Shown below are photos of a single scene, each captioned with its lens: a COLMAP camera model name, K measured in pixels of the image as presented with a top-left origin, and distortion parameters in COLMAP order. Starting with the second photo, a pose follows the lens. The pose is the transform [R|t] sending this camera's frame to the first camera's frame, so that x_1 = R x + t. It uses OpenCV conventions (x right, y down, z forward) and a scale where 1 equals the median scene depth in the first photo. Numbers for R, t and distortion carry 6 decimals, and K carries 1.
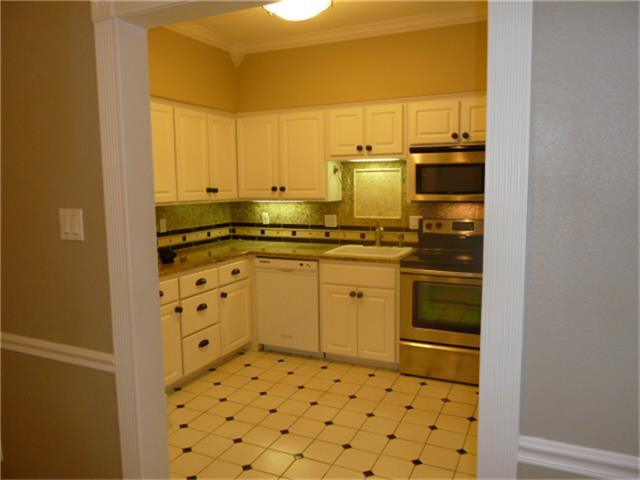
lens RADIAL K [[482.7, 0, 320.0], [0, 482.7, 242.6], [0, 0, 1]] dist [-0.026909, 0.006129]
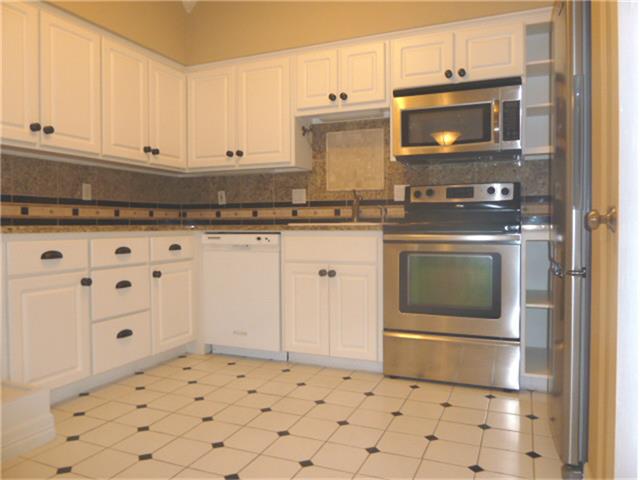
lens RADIAL K [[482.7, 0, 319.9], [0, 482.7, 240.2], [0, 0, 1]] dist [-0.026909, 0.006129]
pose [[0.999354, 0.007511, 0.035151, 0.032566], [-0.004167, 0.995537, -0.094276, 0.117834], [-0.035702, 0.094069, 0.994925, 0.200649]]
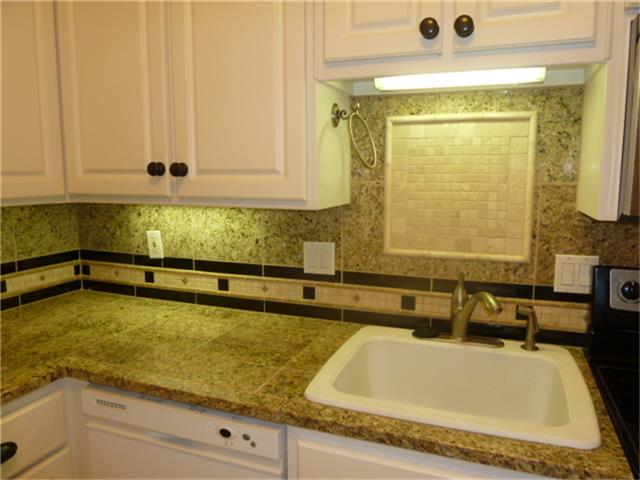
lens RADIAL K [[482.7, 0, 321.0], [0, 482.7, 238.6], [0, 0, 1]] dist [-0.026909, 0.006129]
pose [[0.997696, 0.003246, 0.067763, -0.001566], [-0.004057, 0.999922, 0.011825, -0.070333], [-0.067720, -0.012072, 0.997631, 0.686145]]
